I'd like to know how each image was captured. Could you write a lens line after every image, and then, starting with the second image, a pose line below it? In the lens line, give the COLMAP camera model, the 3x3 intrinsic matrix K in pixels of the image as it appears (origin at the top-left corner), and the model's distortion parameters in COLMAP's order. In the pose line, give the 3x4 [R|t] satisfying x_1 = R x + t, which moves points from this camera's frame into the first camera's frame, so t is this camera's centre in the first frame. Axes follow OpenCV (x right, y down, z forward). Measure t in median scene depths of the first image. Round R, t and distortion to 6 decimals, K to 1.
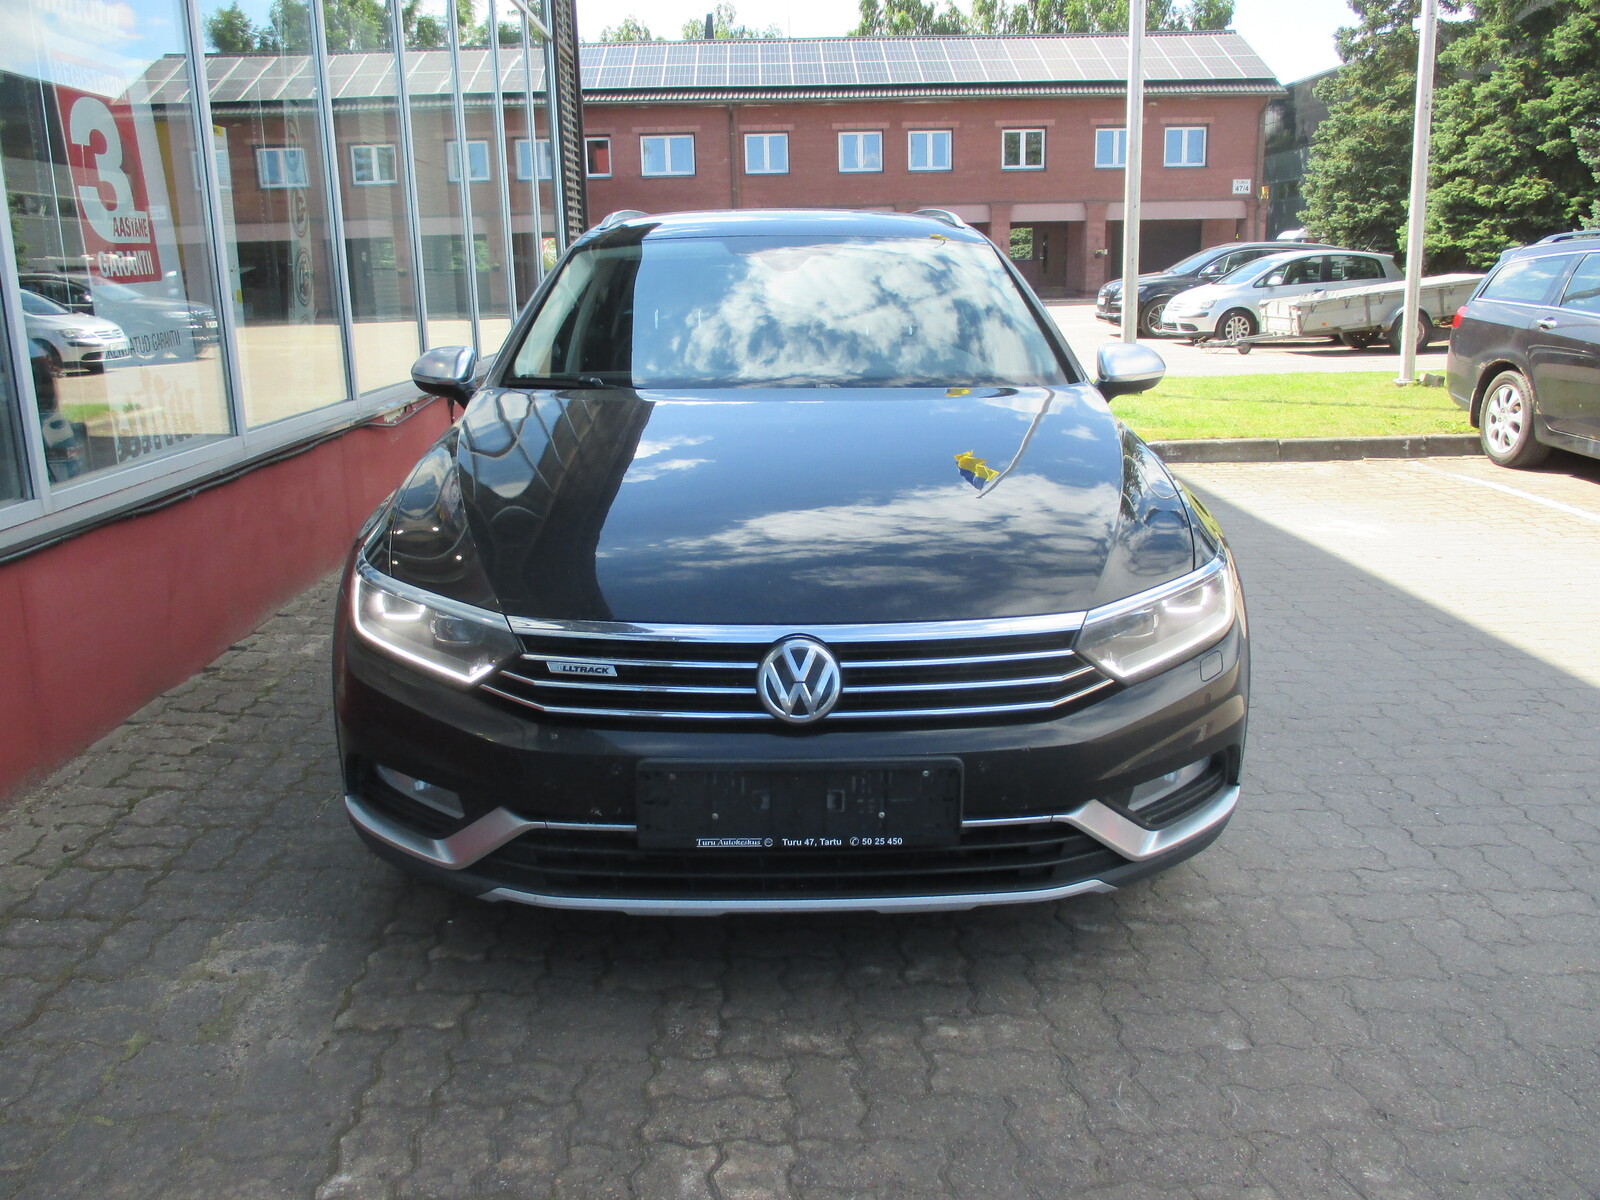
lens RADIAL K [[1326.2, 0, 791.8], [0, 1326.2, 596.4], [0, 0, 1]] dist [-0.031162, 0.012229]
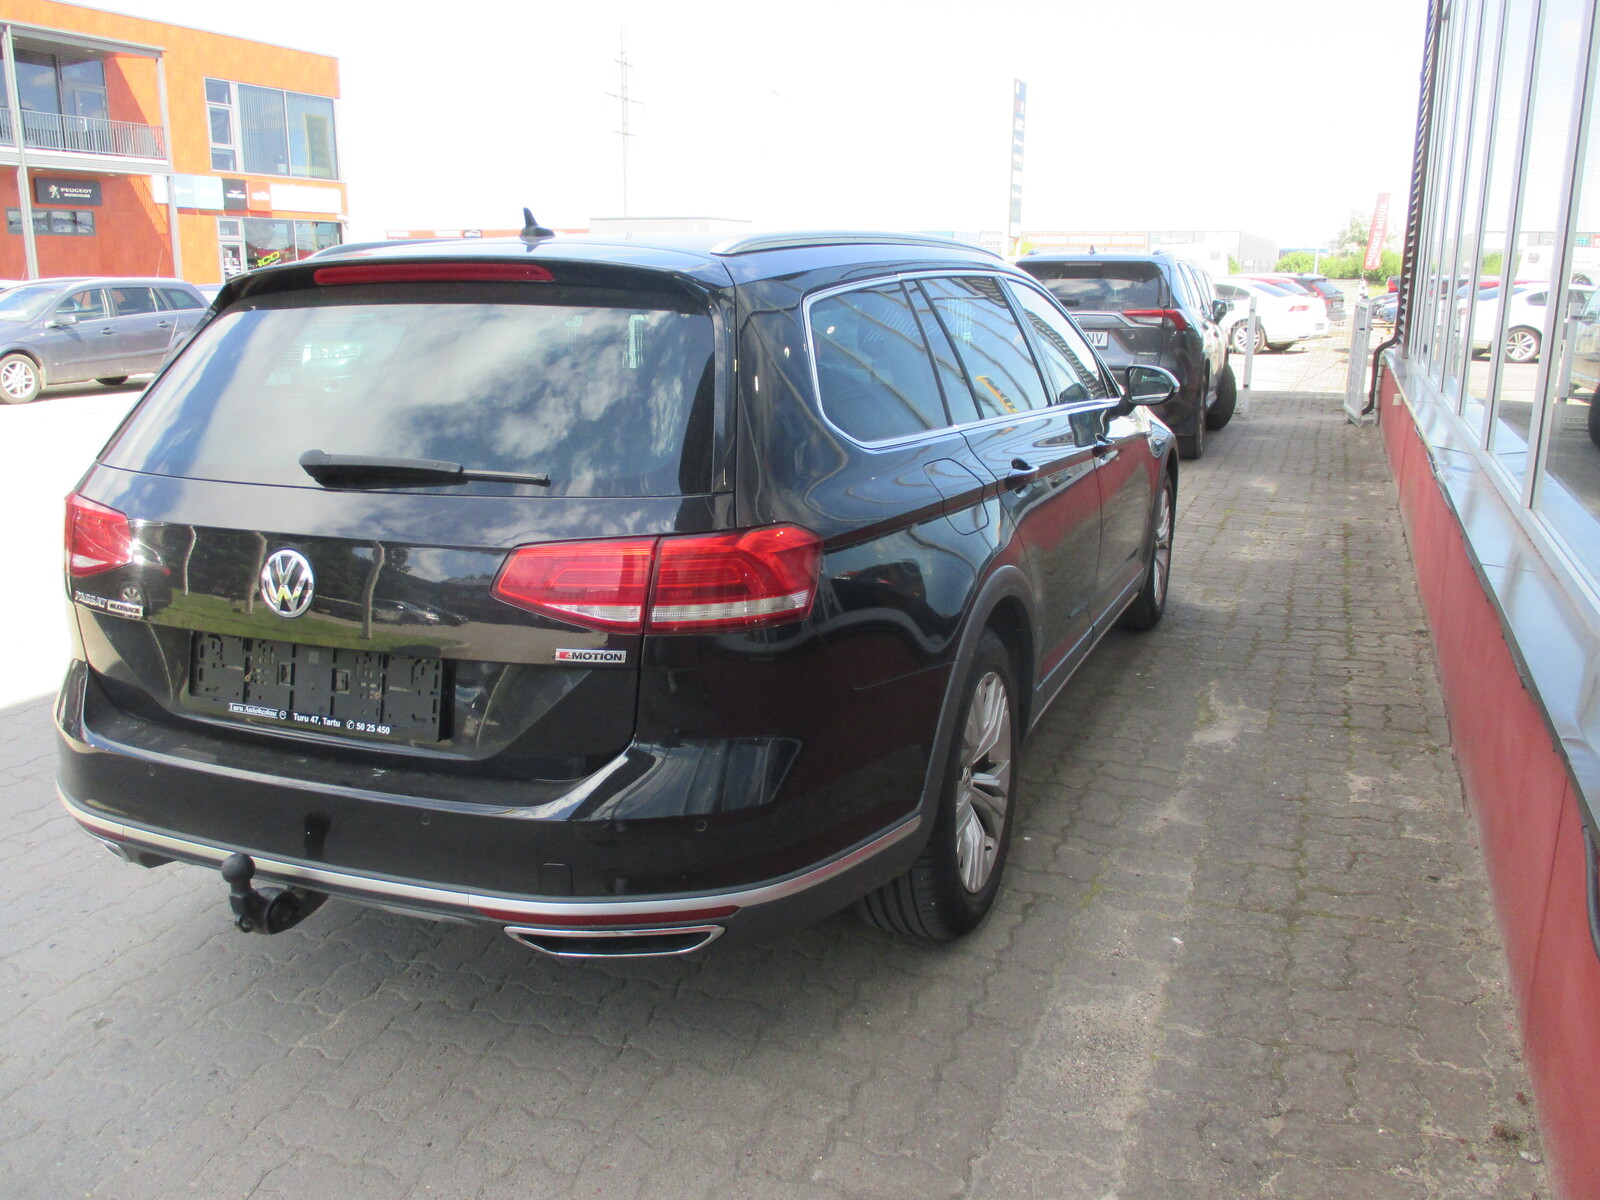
lens RADIAL K [[1326.2, 0, 798.8], [0, 1326.2, 596.4], [0, 0, 1]] dist [-0.031162, 0.012229]
pose [[-0.918376, -0.079465, 0.387648, -0.418086], [0.106763, 0.893543, 0.436100, -0.524454], [-0.381035, 0.441890, -0.812124, 2.038739]]
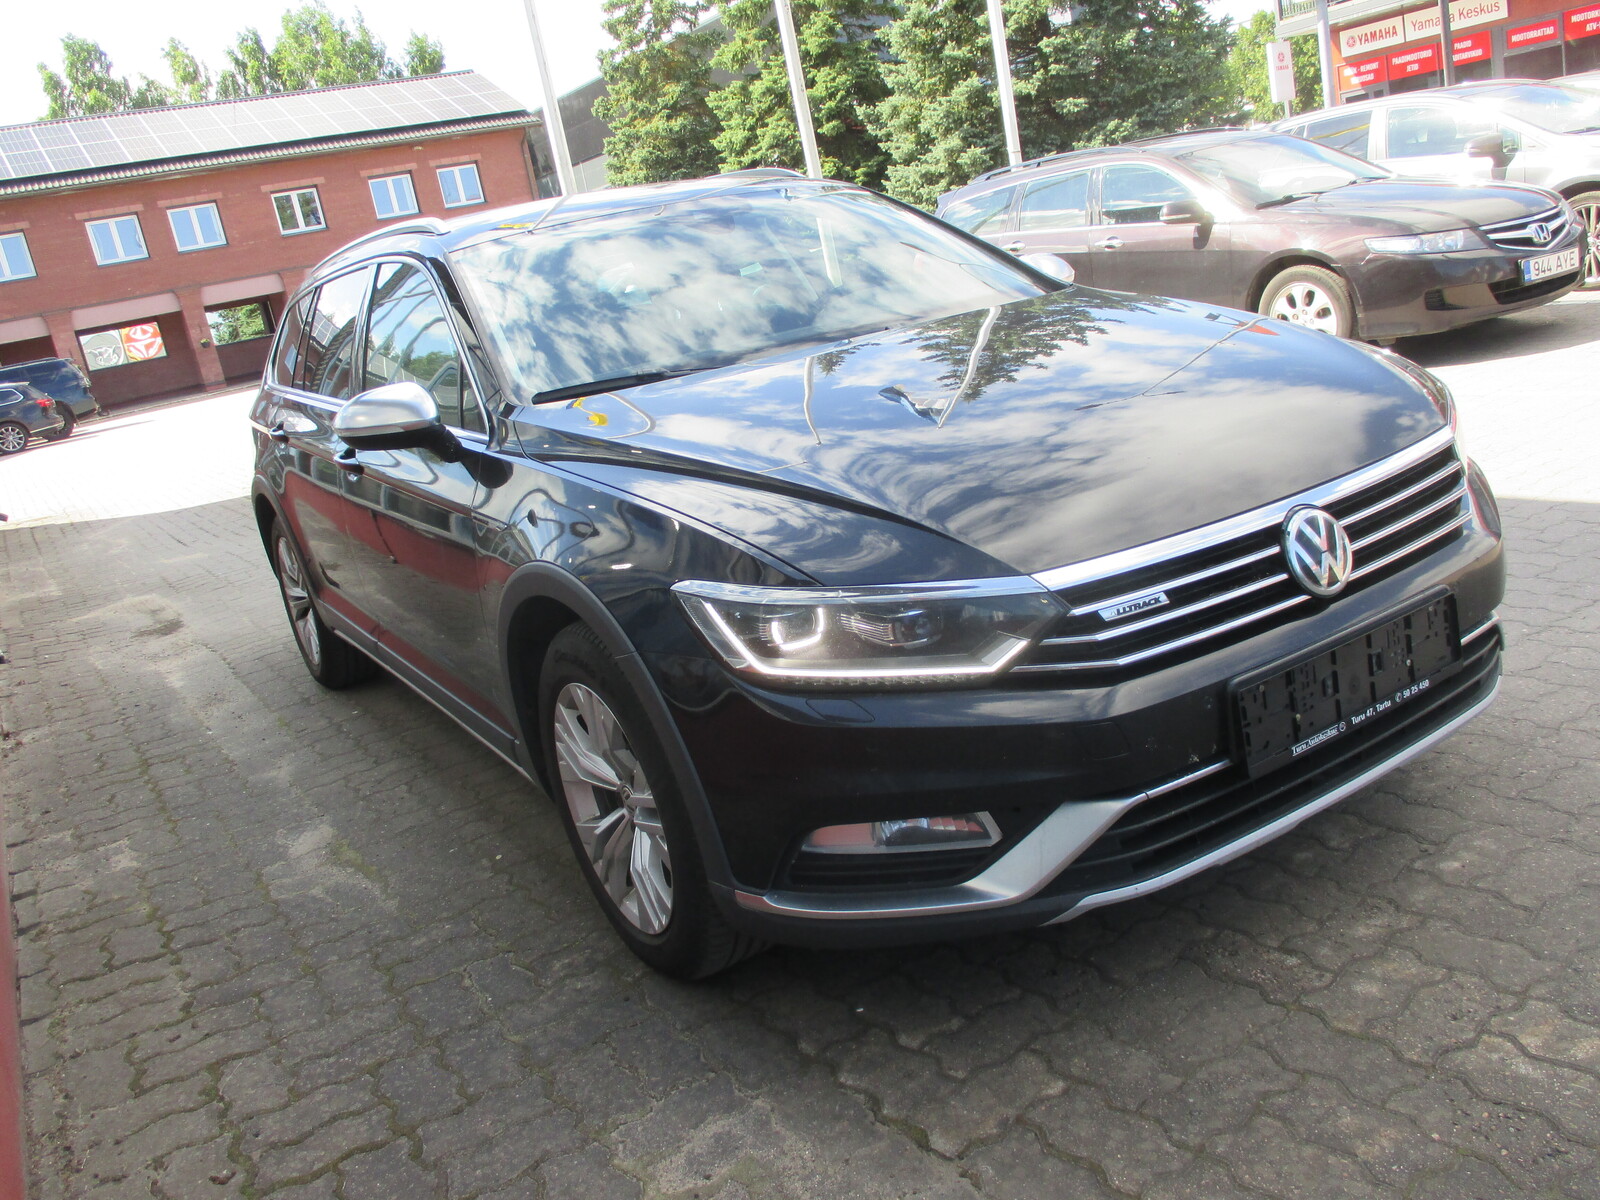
lens RADIAL K [[1326.2, 0, 798.7], [0, 1326.2, 599.8], [0, 0, 1]] dist [-0.031162, 0.012229]
pose [[0.844489, -0.272247, 0.461215, -0.408391], [0.287022, 0.957112, 0.039426, -0.025218], [-0.452168, 0.099084, 0.886412, 0.187533]]
